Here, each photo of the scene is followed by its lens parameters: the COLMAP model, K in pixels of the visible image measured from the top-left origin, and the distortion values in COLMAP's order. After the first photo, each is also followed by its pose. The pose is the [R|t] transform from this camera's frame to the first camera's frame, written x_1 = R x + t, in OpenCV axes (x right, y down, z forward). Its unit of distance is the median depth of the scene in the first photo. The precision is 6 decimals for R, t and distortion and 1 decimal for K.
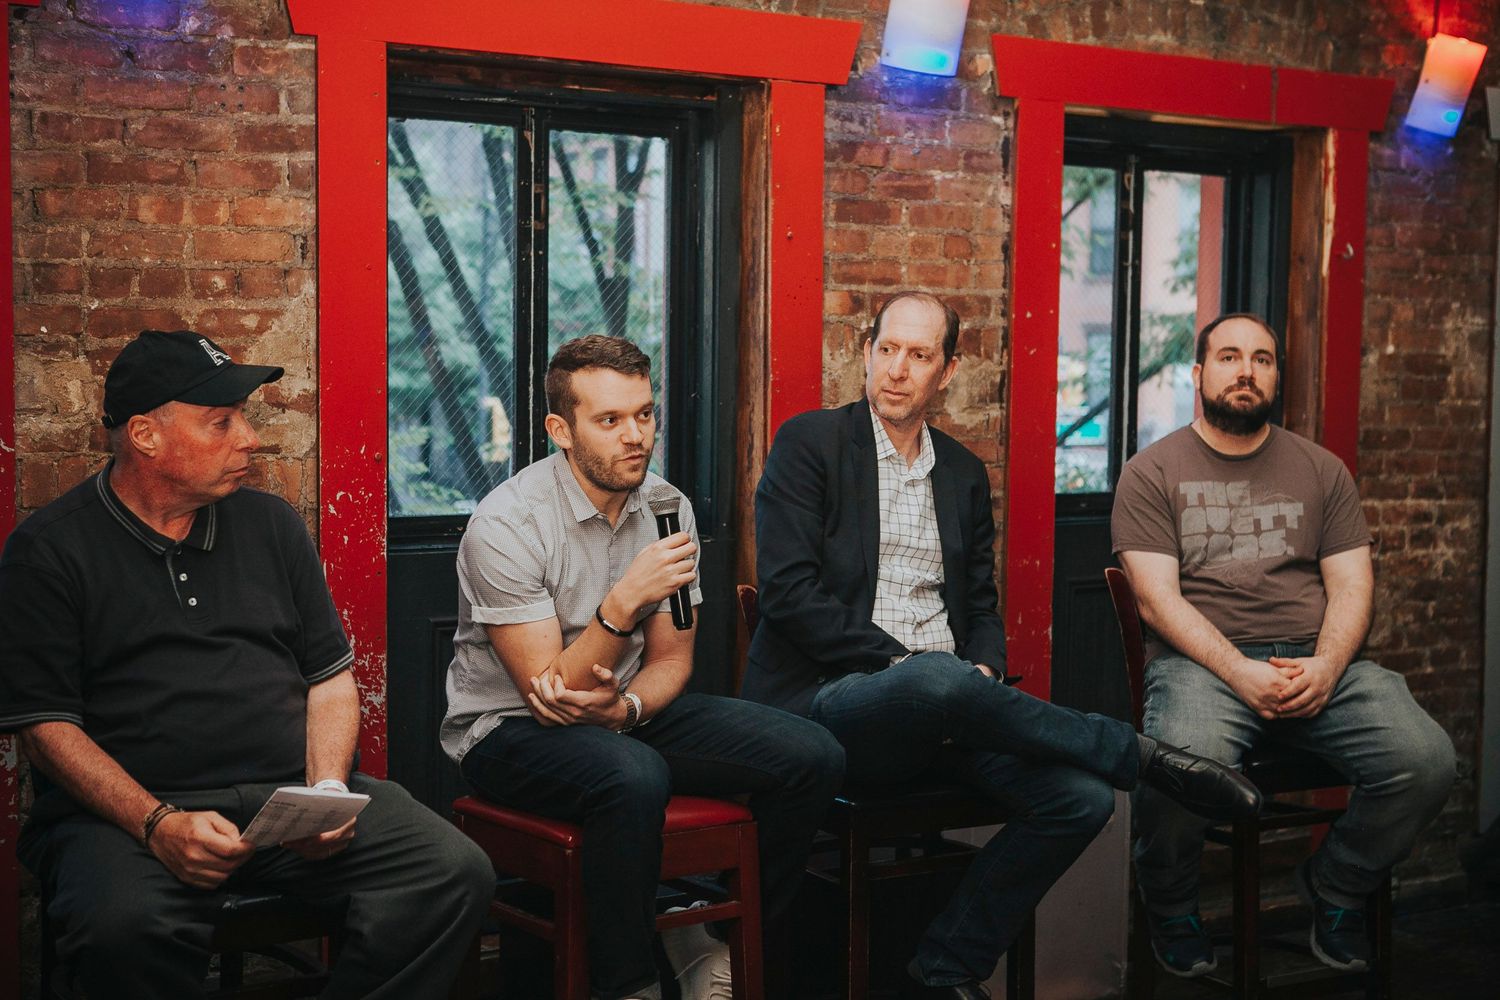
lens RADIAL K [[2219.5, 0, 765.7], [0, 2219.5, 486.1], [0, 0, 1]] dist [0.052051, 0.000000]
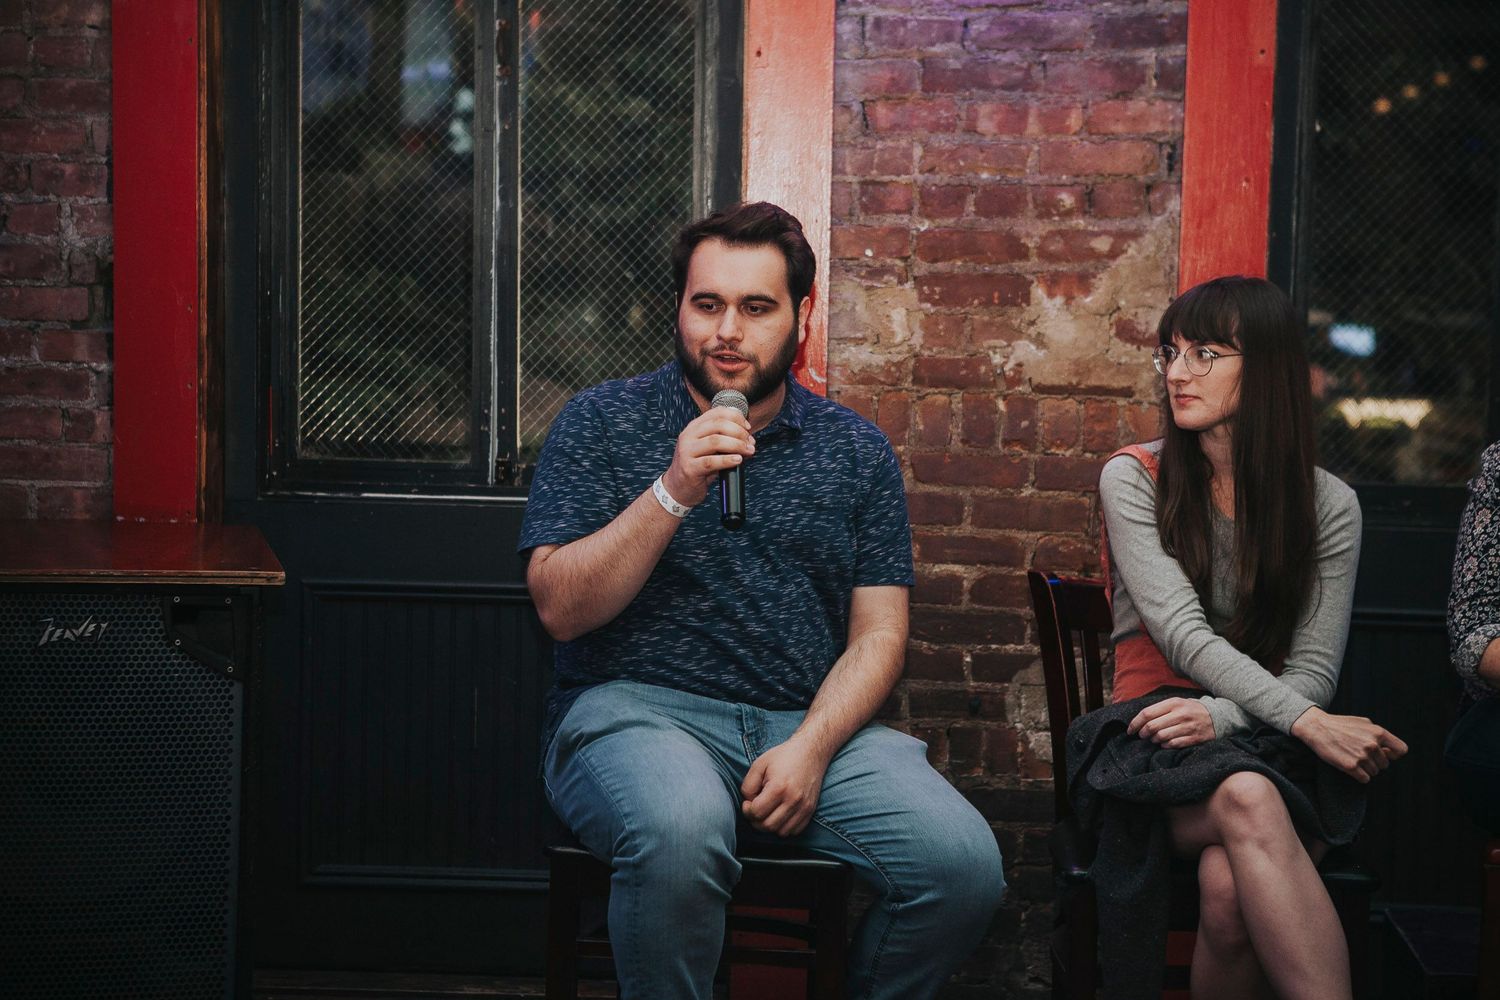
lens RADIAL K [[2859.0, 0, 756.4], [0, 2859.0, 487.7], [0, 0, 1]] dist [0.191663, 0.000000]
pose [[0.794181, 0.045402, -0.605983, 0.312248], [-0.051951, 0.998627, 0.006735, 0.018609], [0.605457, 0.026132, 0.795449, 0.023633]]
